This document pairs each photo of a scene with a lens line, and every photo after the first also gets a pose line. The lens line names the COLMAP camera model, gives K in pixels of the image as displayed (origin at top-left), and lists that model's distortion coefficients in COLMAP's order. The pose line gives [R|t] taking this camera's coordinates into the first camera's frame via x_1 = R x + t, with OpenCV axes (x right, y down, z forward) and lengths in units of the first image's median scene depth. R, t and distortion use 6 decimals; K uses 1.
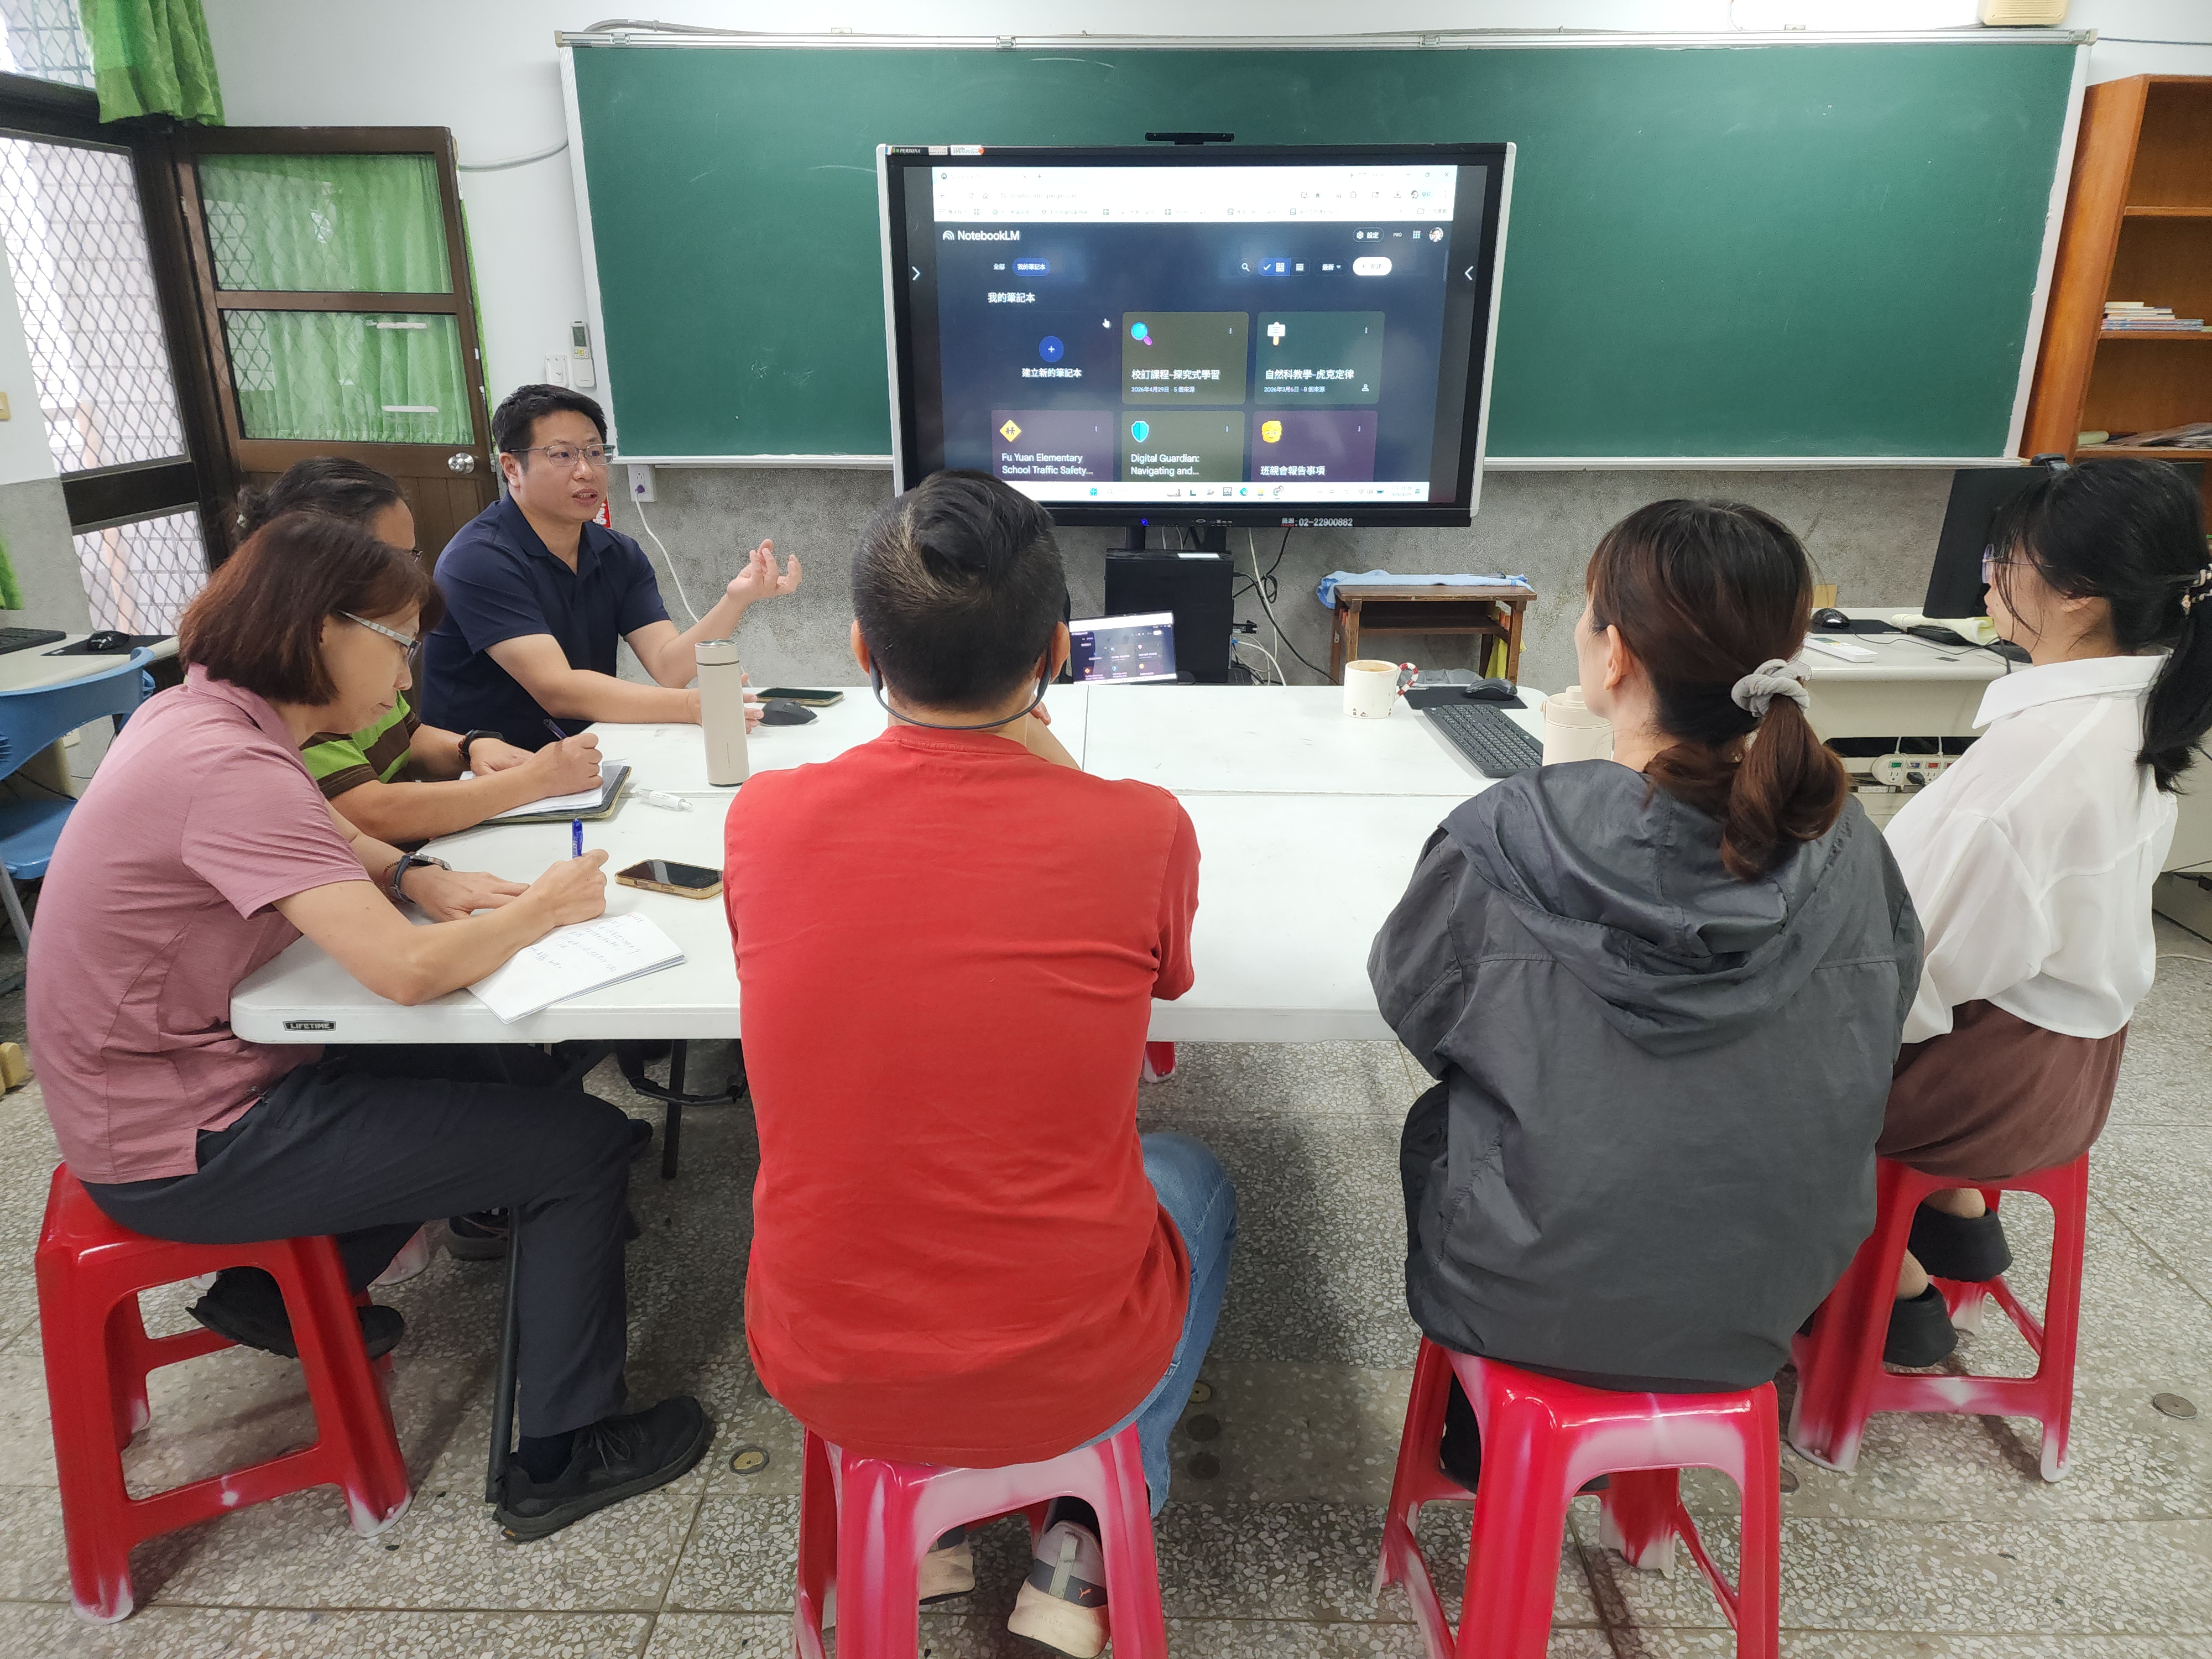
lens RADIAL K [[1428.9, 0, 1106.0], [0, 1428.9, 829.5], [0, 0, 1]] dist [0.079725, -0.076259]
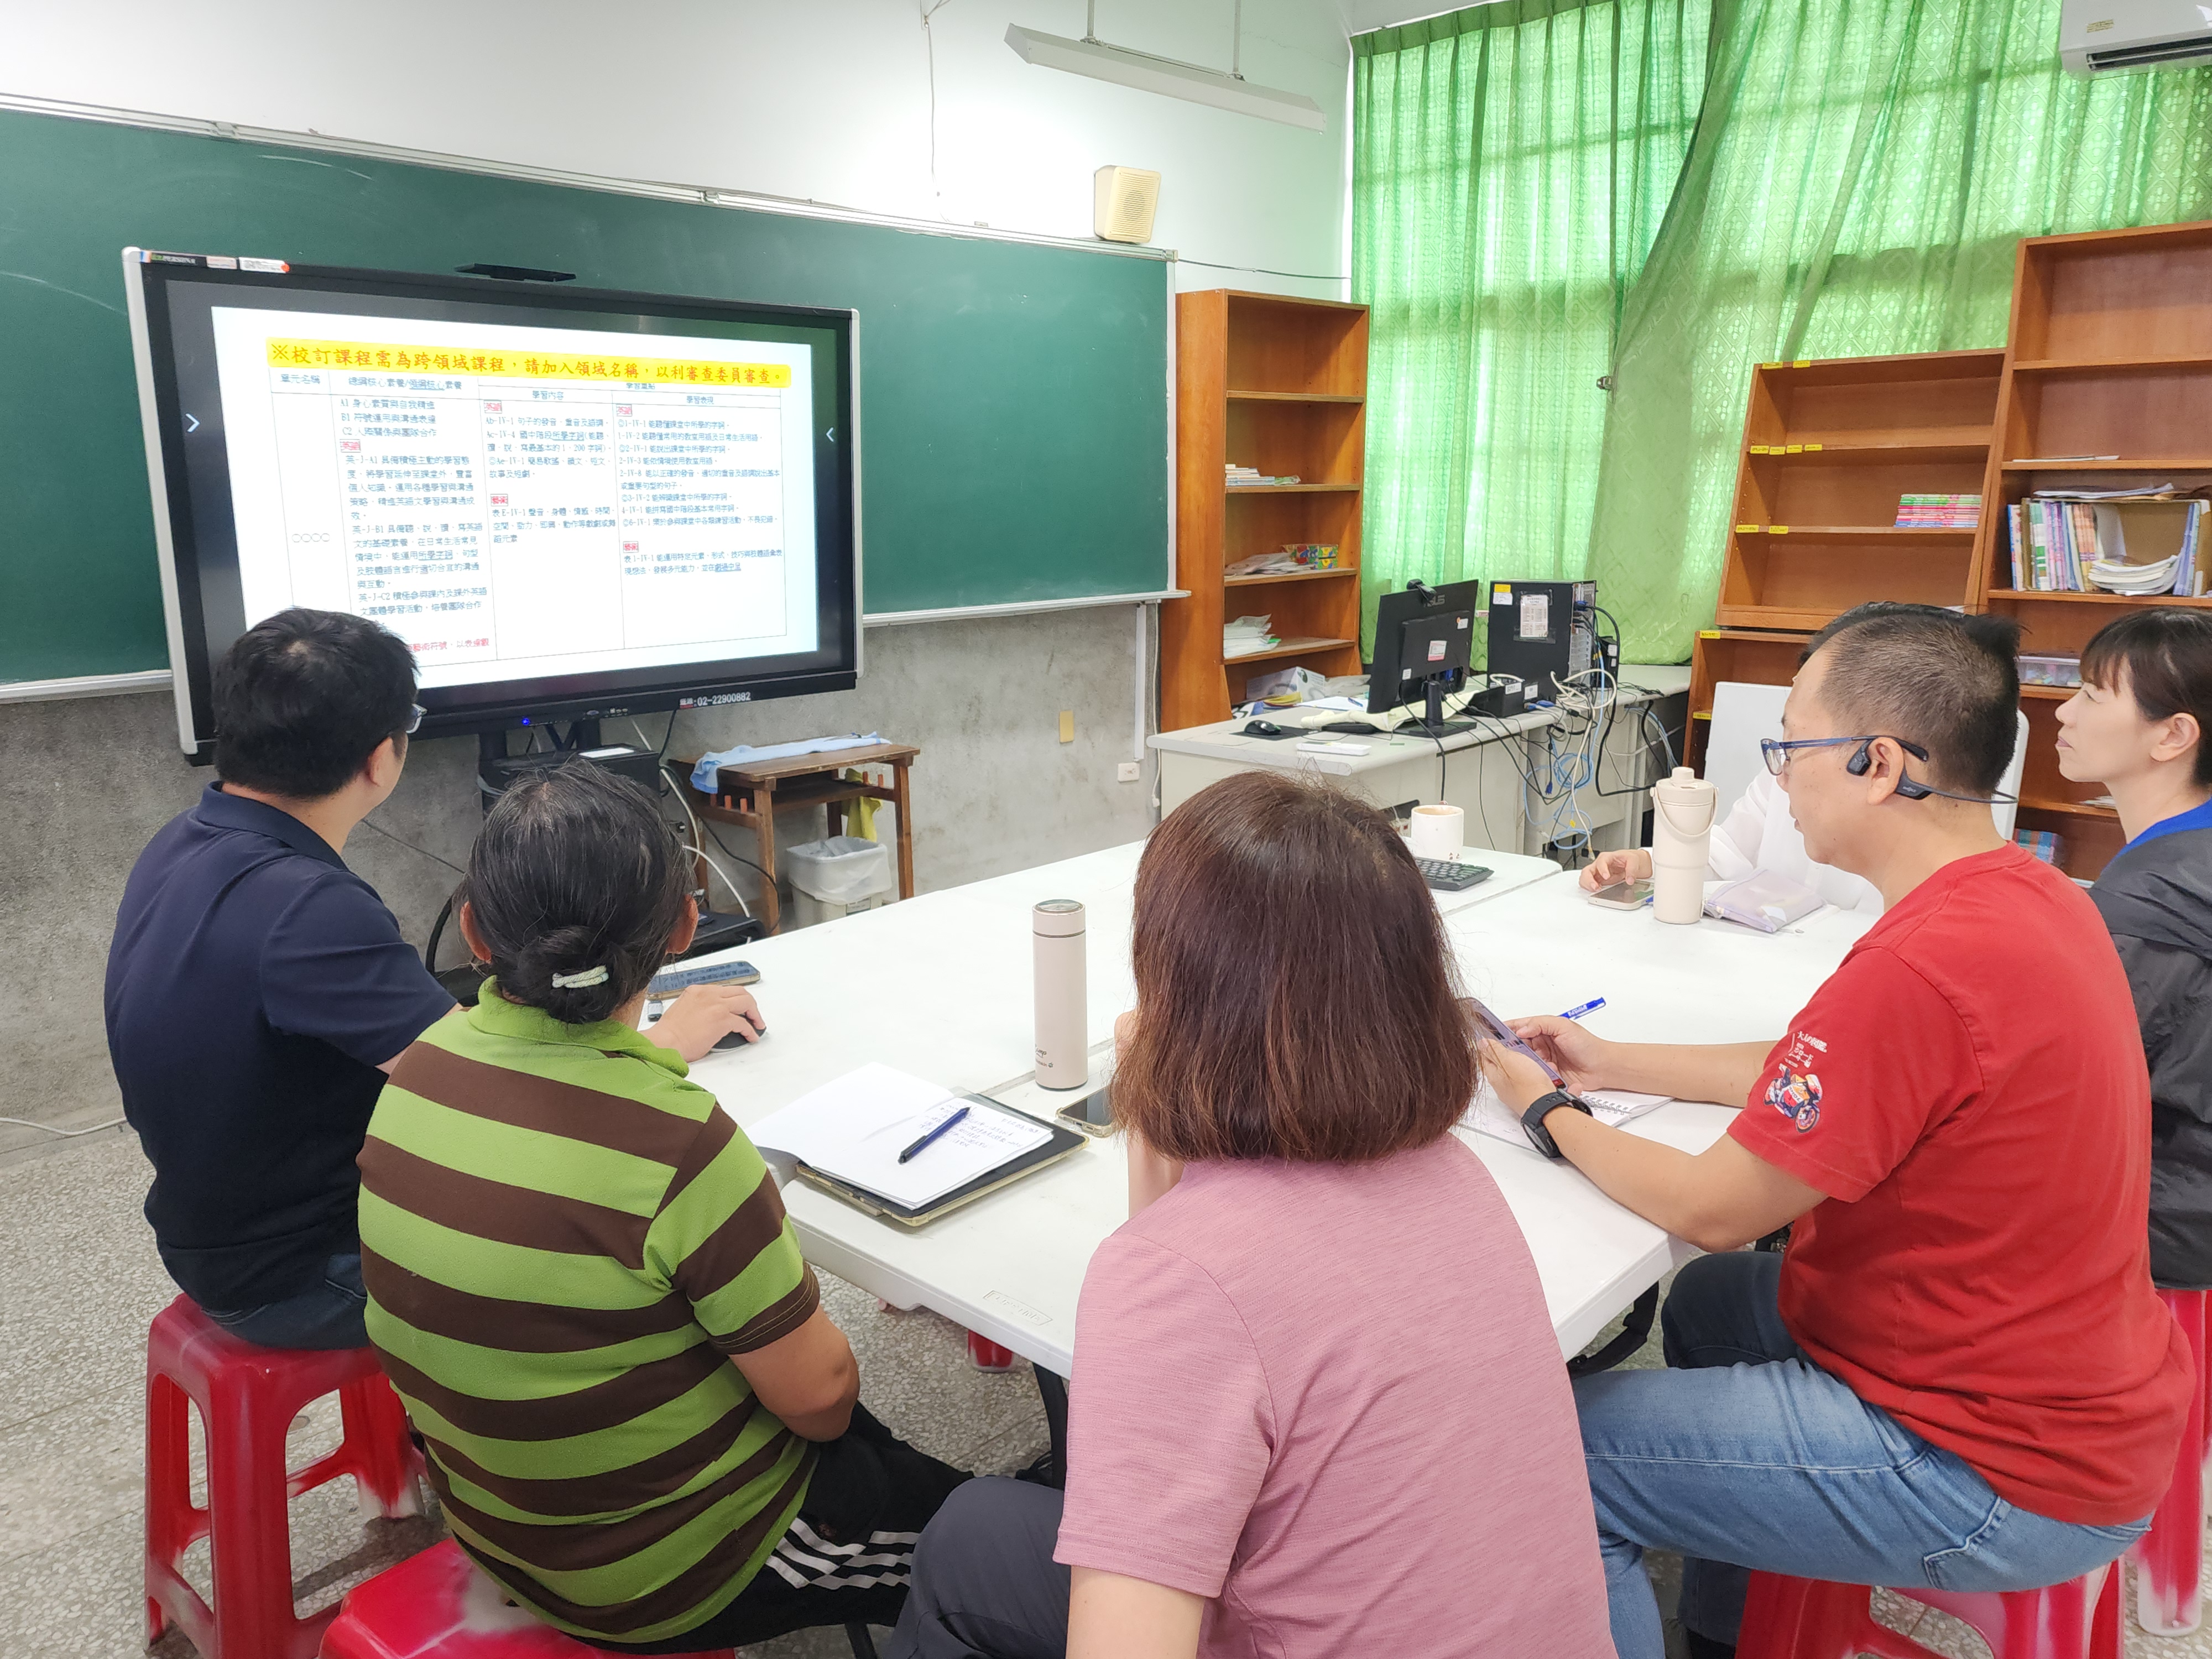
lens RADIAL K [[1653.7, 0, 1106.0], [0, 1653.7, 829.5], [0, 0, 1]] dist [0.091999, -0.093453]
pose [[0.664136, -0.165091, 0.729156, -0.472856], [0.255905, 0.966597, -0.014235, -0.063767], [-0.702450, 0.196049, 0.684200, 0.154913]]
